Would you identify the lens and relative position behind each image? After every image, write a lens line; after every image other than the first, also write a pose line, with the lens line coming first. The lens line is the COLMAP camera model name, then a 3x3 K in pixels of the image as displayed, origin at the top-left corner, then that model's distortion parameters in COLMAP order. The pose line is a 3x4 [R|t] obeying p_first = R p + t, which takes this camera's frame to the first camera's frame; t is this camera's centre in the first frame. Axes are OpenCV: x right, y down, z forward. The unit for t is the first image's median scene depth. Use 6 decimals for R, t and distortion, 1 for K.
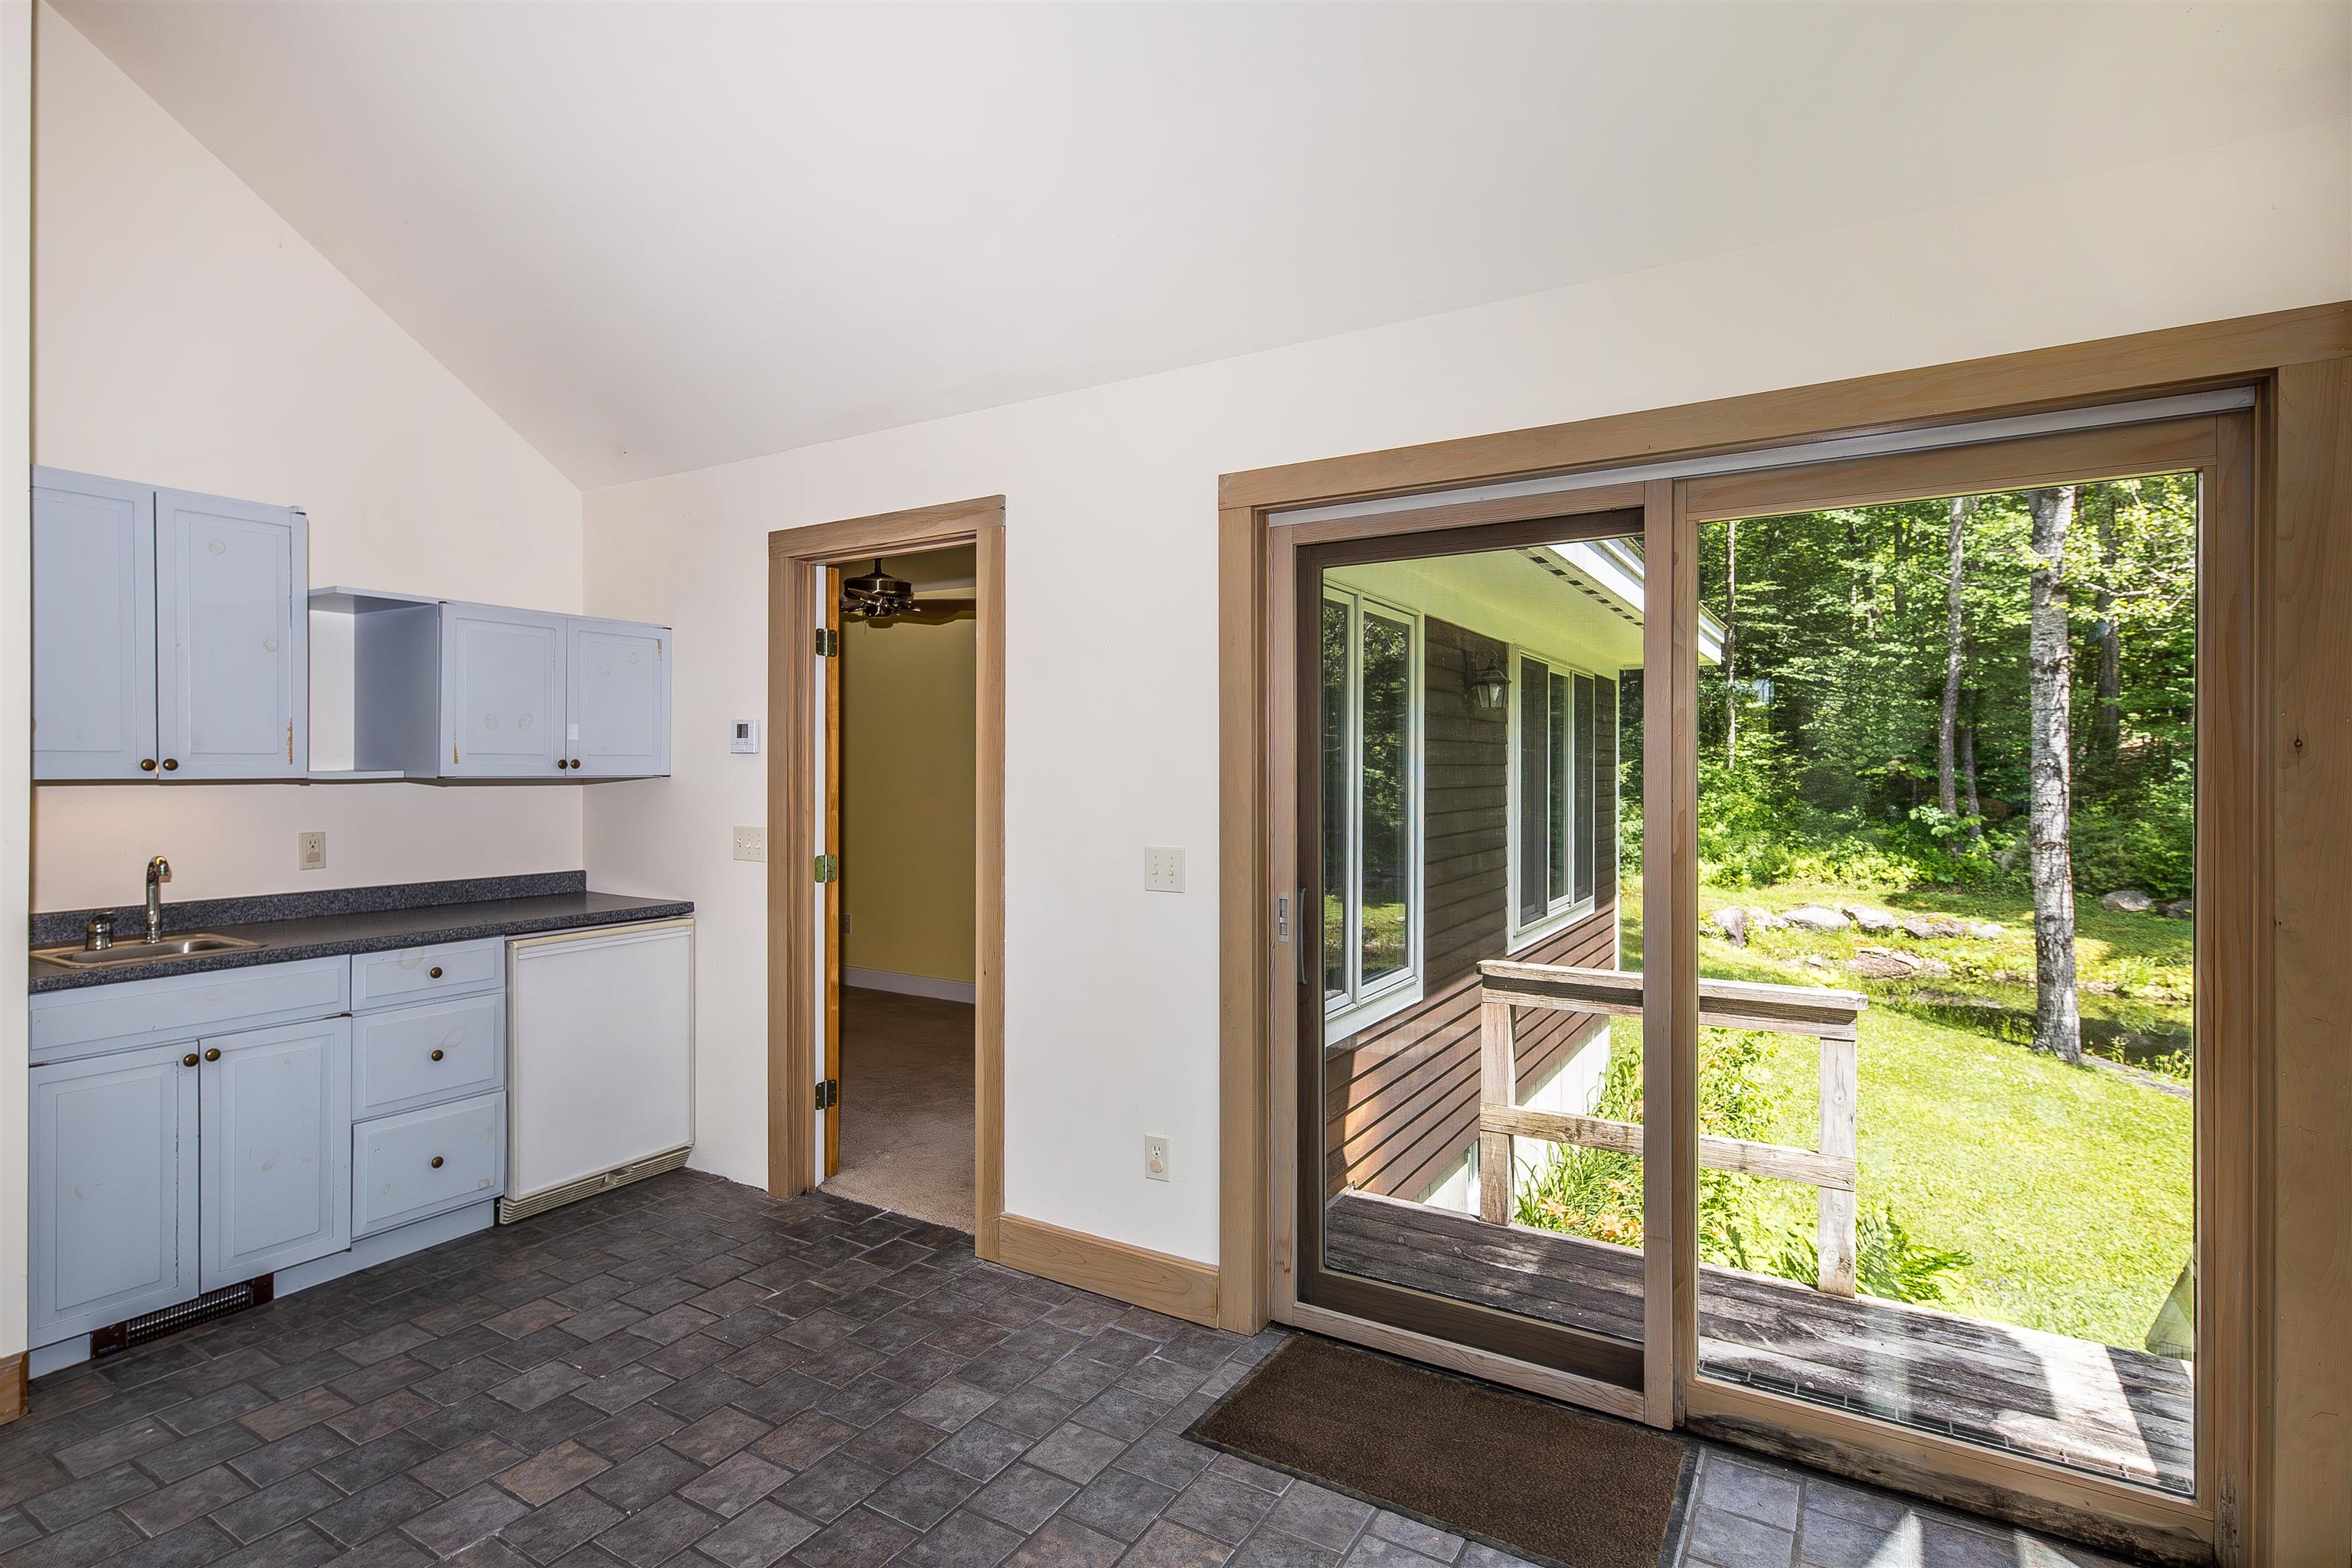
lens RADIAL K [[1150.6, 0, 1165.3], [0, 1150.6, 775.8], [0, 0, 1]] dist [0.002548, -0.000528]
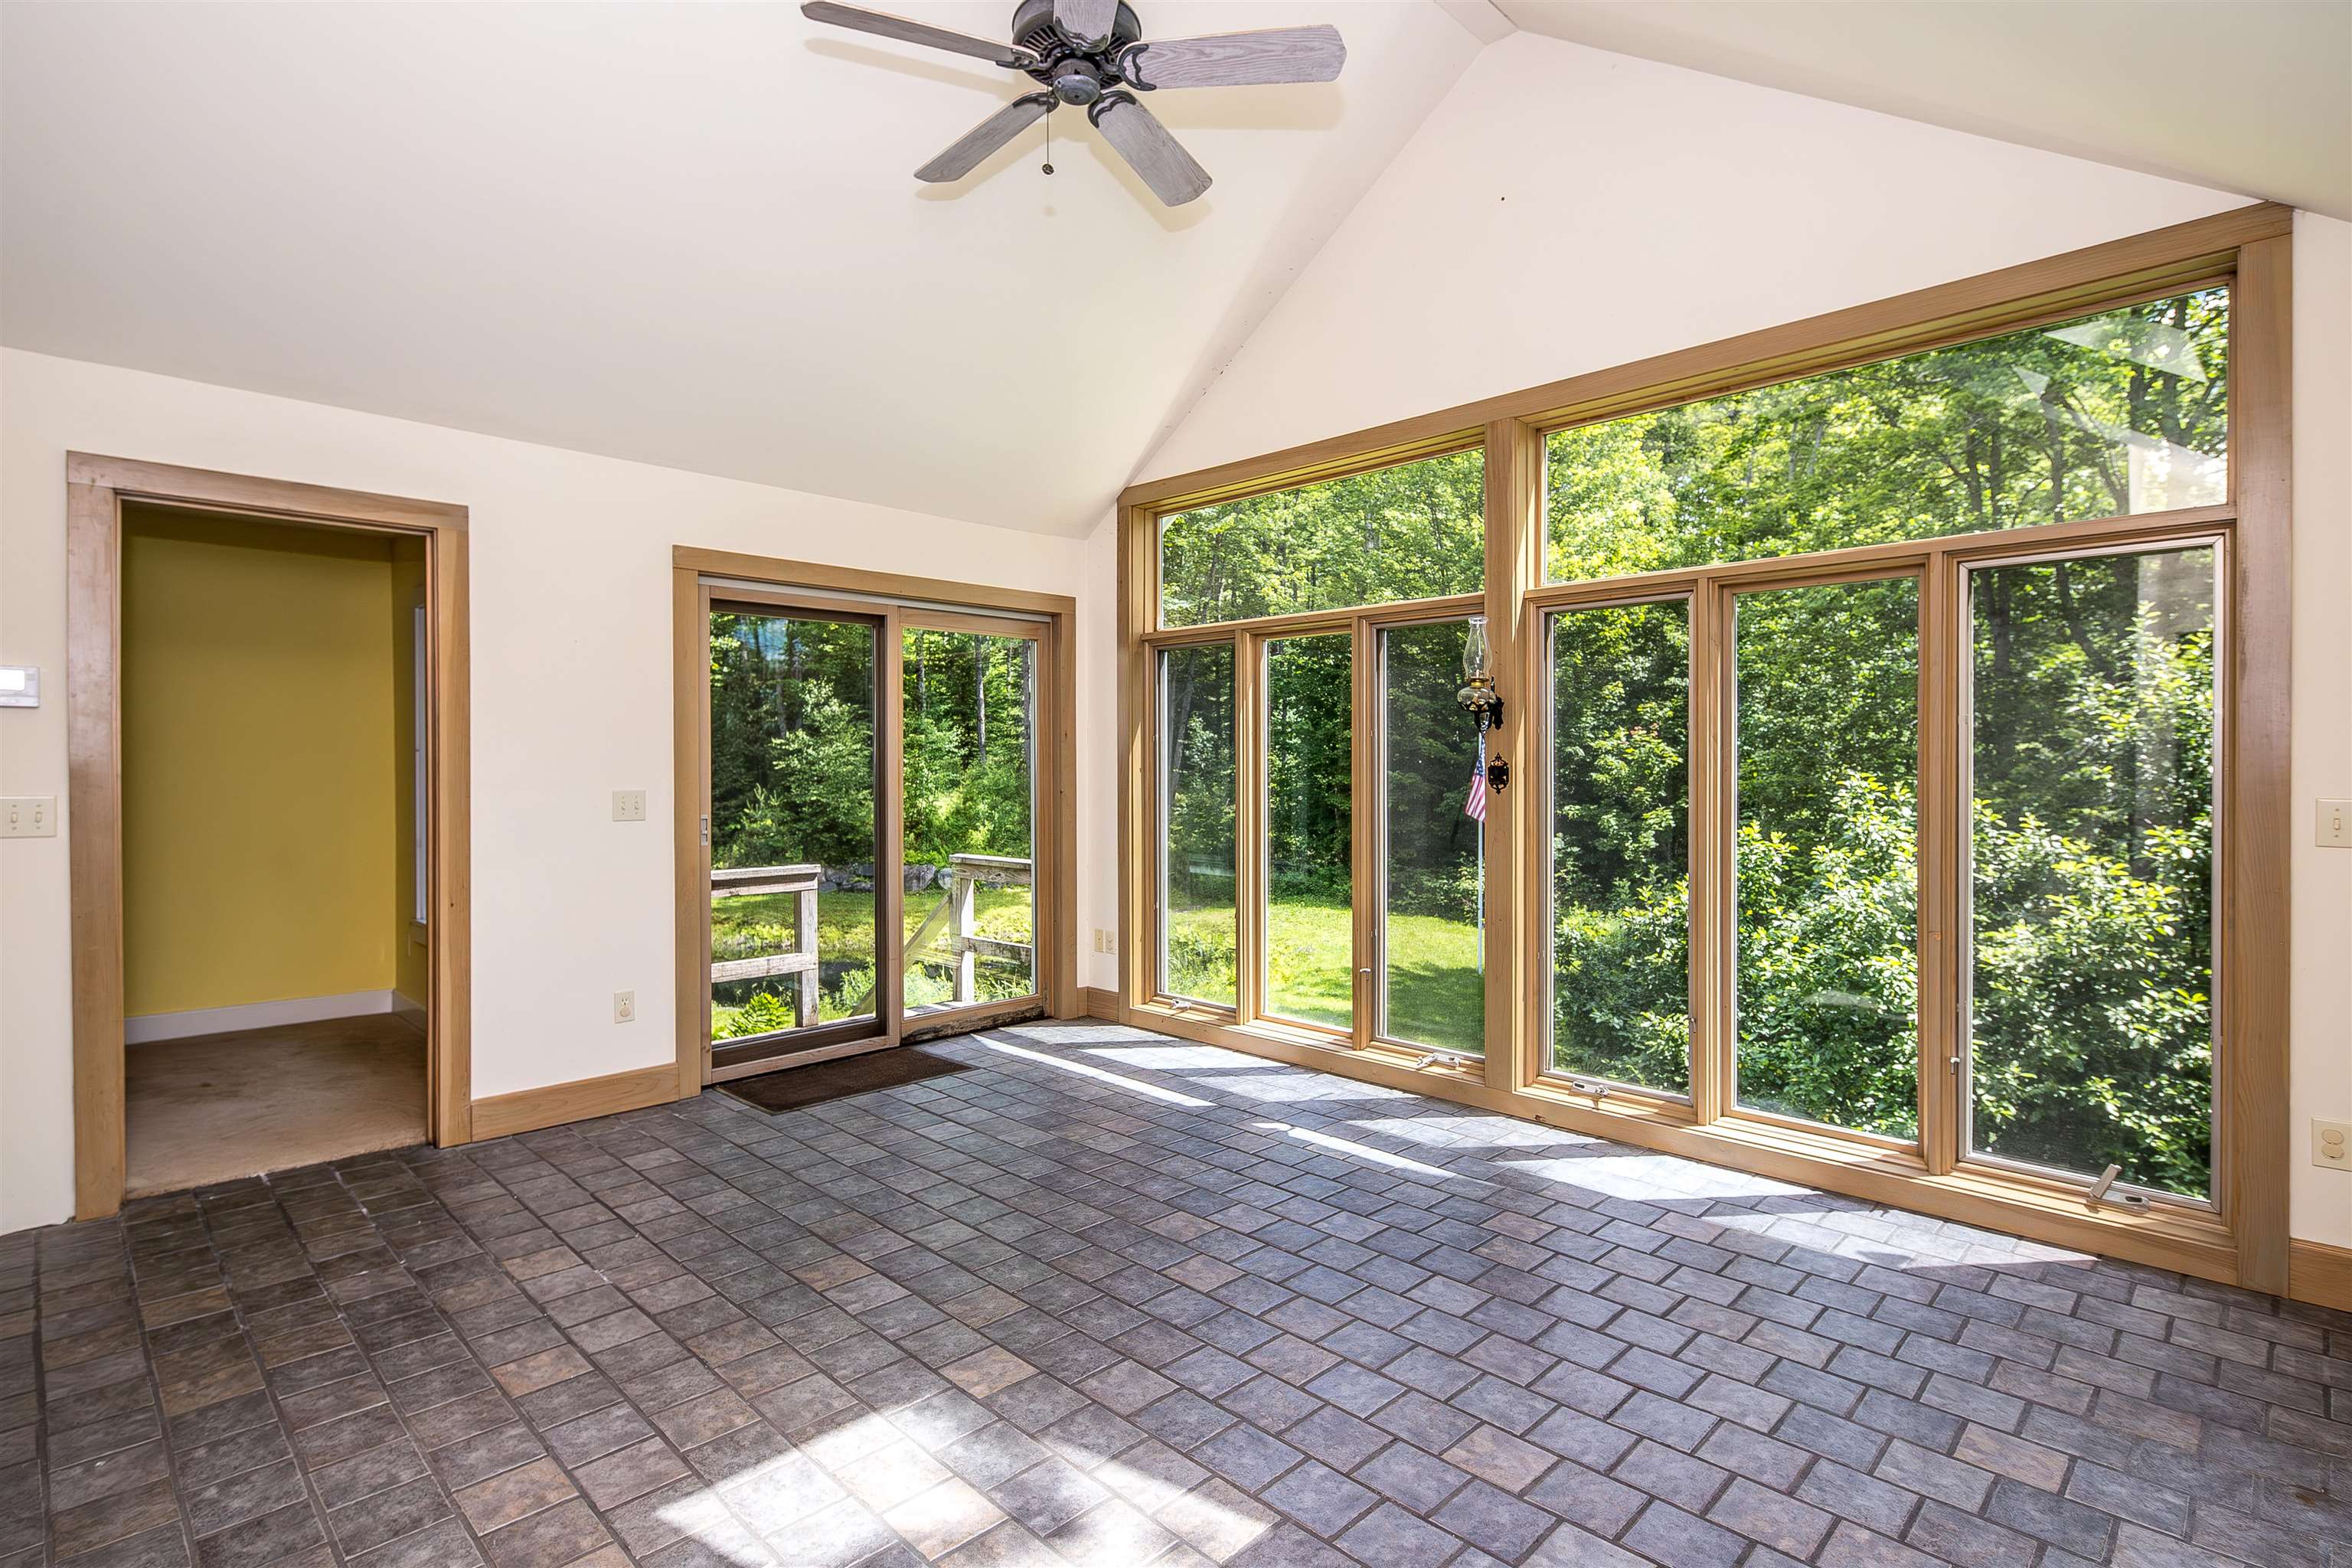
lens RADIAL K [[1150.6, 0, 1163.0], [0, 1150.6, 779.6], [0, 0, 1]] dist [0.002548, -0.000528]
pose [[0.229056, -0.011917, 0.973340, -1.468839], [0.008538, 0.999911, 0.010233, 0.047927], [-0.973376, 0.005966, 0.229138, 0.018317]]
